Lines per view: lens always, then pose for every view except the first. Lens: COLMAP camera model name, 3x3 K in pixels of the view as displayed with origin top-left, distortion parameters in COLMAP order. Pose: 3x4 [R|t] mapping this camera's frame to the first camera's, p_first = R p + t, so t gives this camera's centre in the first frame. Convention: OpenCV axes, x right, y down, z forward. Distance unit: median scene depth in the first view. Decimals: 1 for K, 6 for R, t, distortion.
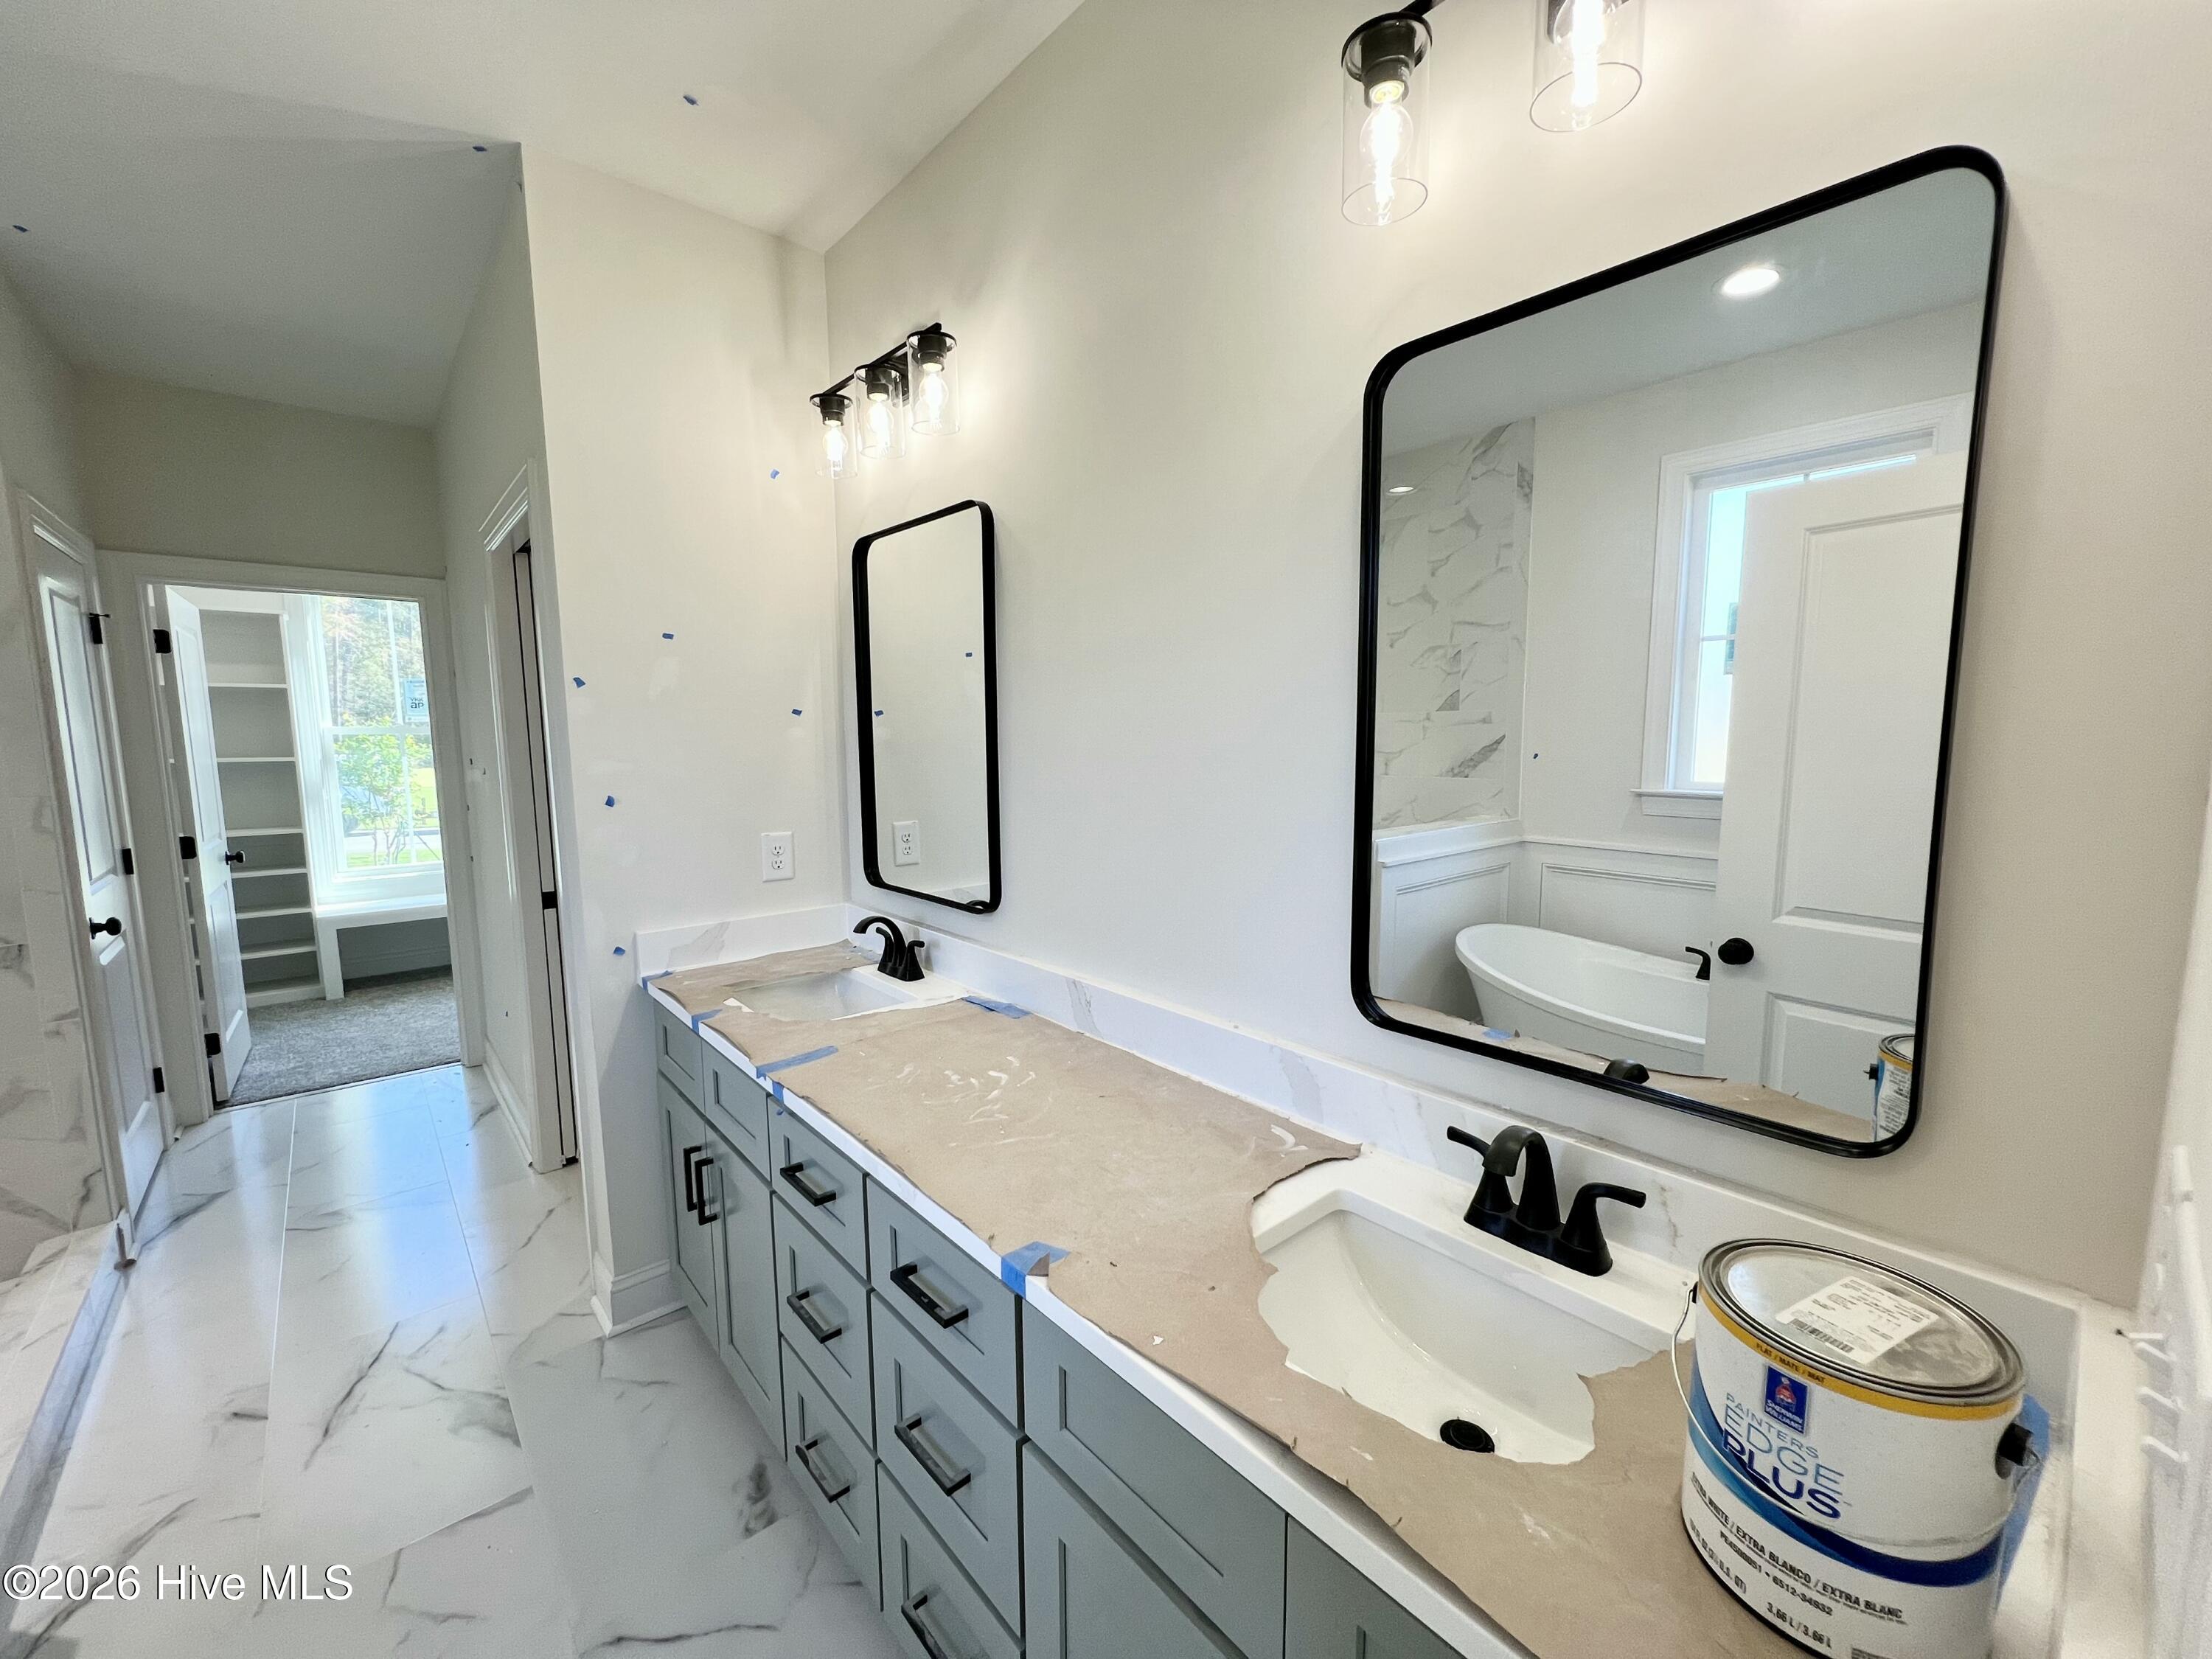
lens RADIAL K [[879.8, 0, 1099.4], [0, 879.8, 834.8], [0, 0, 1]] dist [-0.001023, -0.000105]
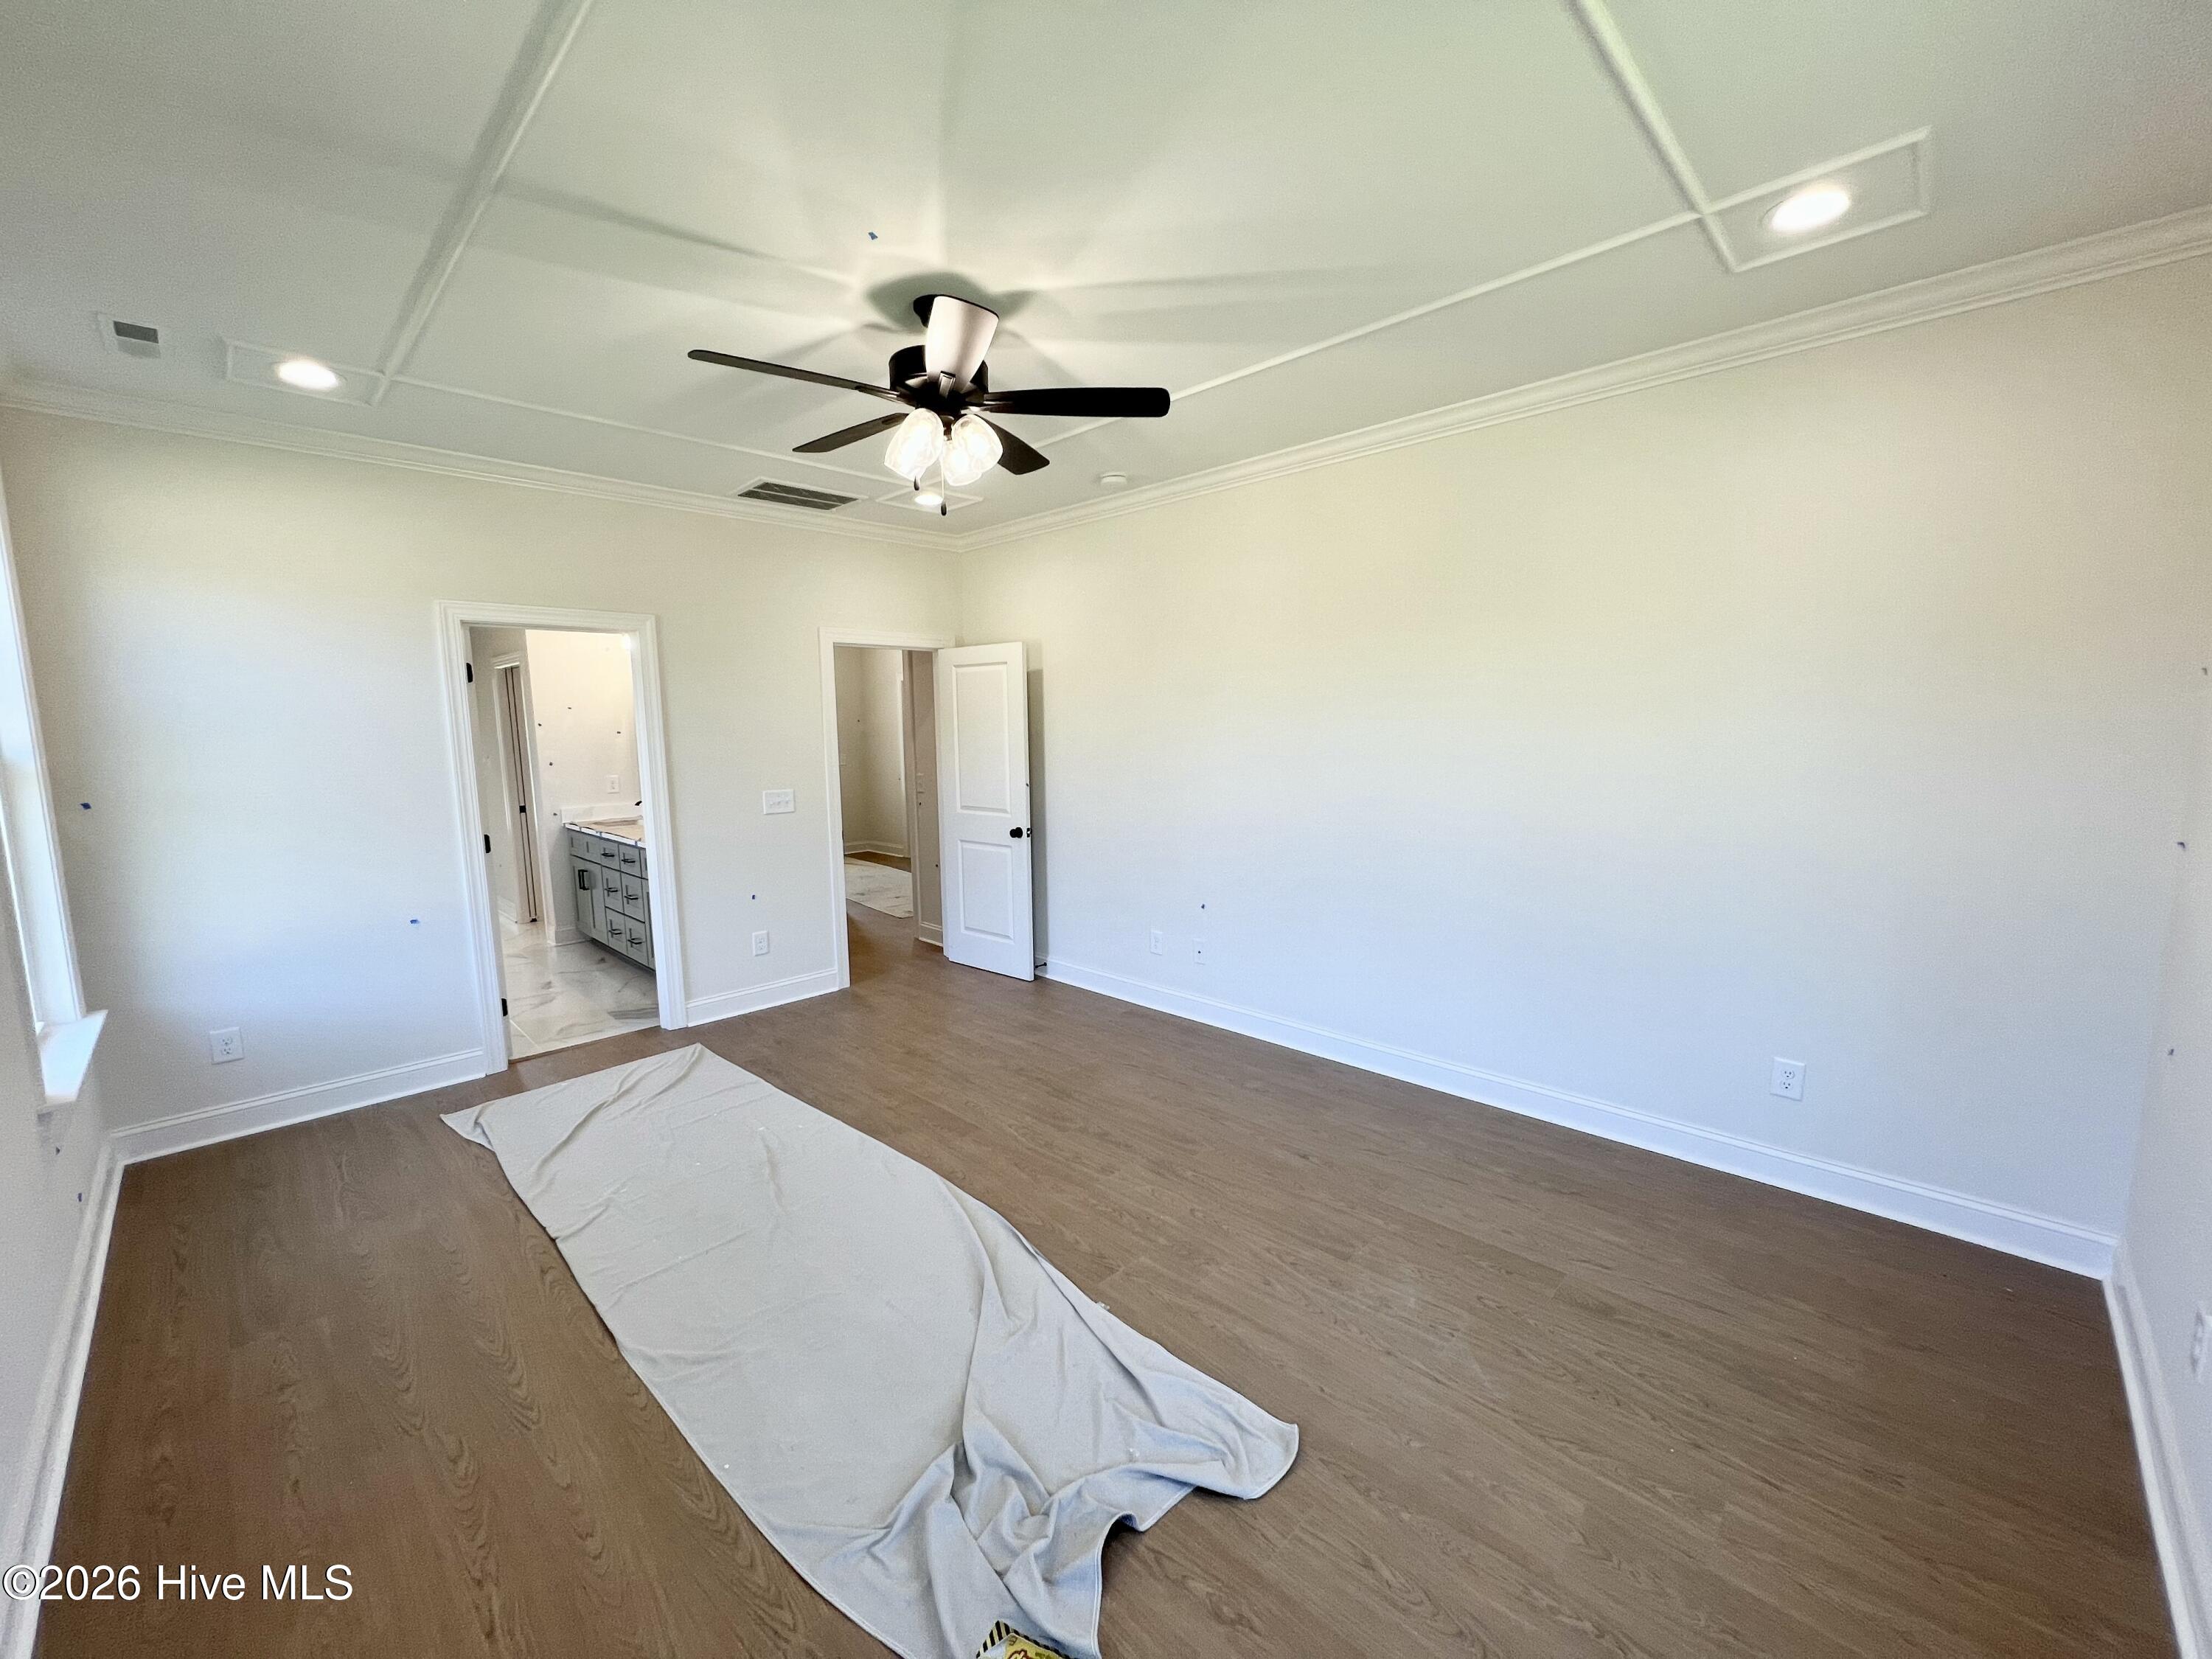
lens RADIAL K [[882.7, 0, 1107.5], [0, 882.7, 833.4], [0, 0, 1]] dist [0.003077, 0.000410]
pose [[0.997504, -0.024676, 0.066157, 1.260287], [0.024297, 0.999684, 0.006516, 0.256354], [-0.066297, -0.004892, 0.997788, -2.370879]]
